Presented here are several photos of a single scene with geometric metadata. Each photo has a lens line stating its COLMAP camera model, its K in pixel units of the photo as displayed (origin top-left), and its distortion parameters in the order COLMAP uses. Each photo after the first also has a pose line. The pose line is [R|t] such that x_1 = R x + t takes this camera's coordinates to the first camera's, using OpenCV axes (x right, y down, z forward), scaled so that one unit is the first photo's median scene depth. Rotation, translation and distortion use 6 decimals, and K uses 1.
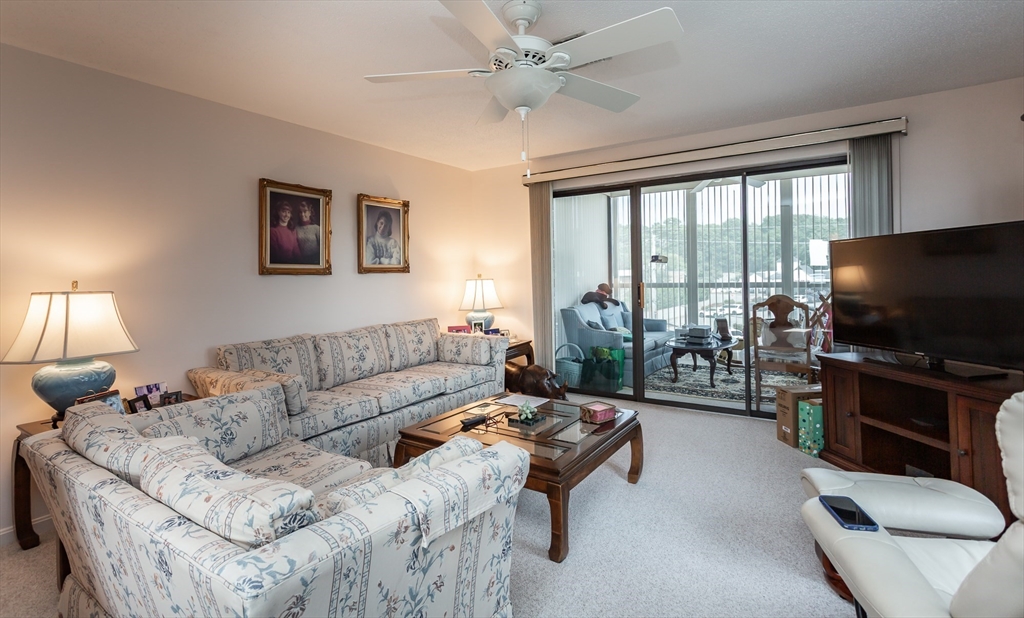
lens RADIAL K [[488.6, 0, 508.4], [0, 488.6, 275.2], [0, 0, 1]] dist [-0.000070, 0.000876]
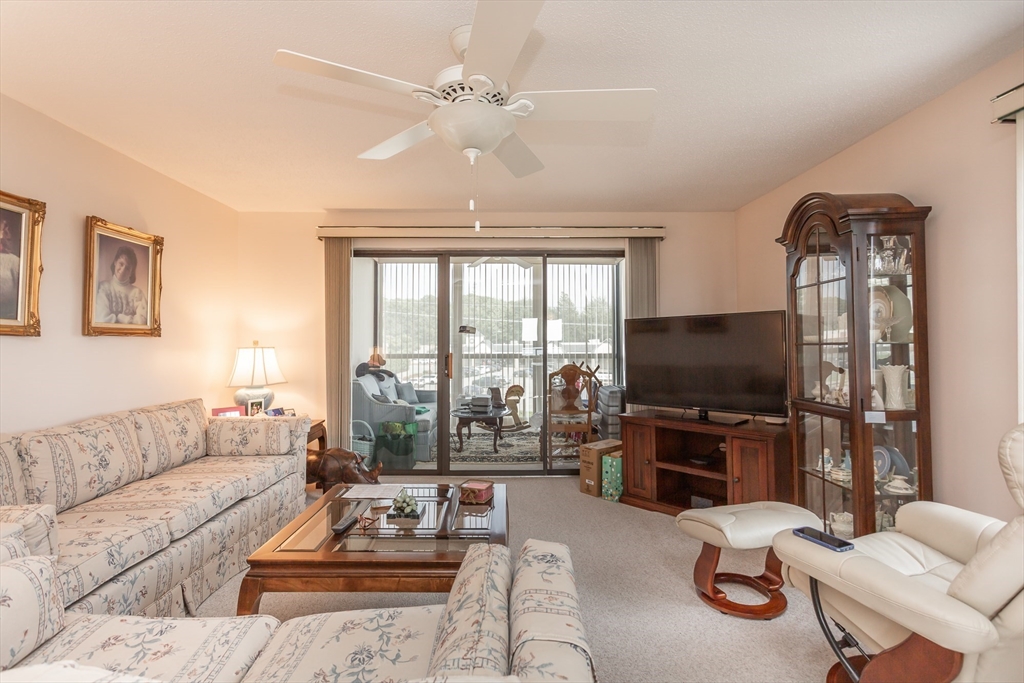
lens RADIAL K [[491.9, 0, 509.0], [0, 491.9, 333.0], [0, 0, 1]] dist [-0.000296, 0.003032]
pose [[0.826492, 0.030470, 0.562124, -0.209796], [-0.014883, 0.999368, -0.032289, 0.005915], [-0.562752, 0.018321, 0.826423, 0.128096]]
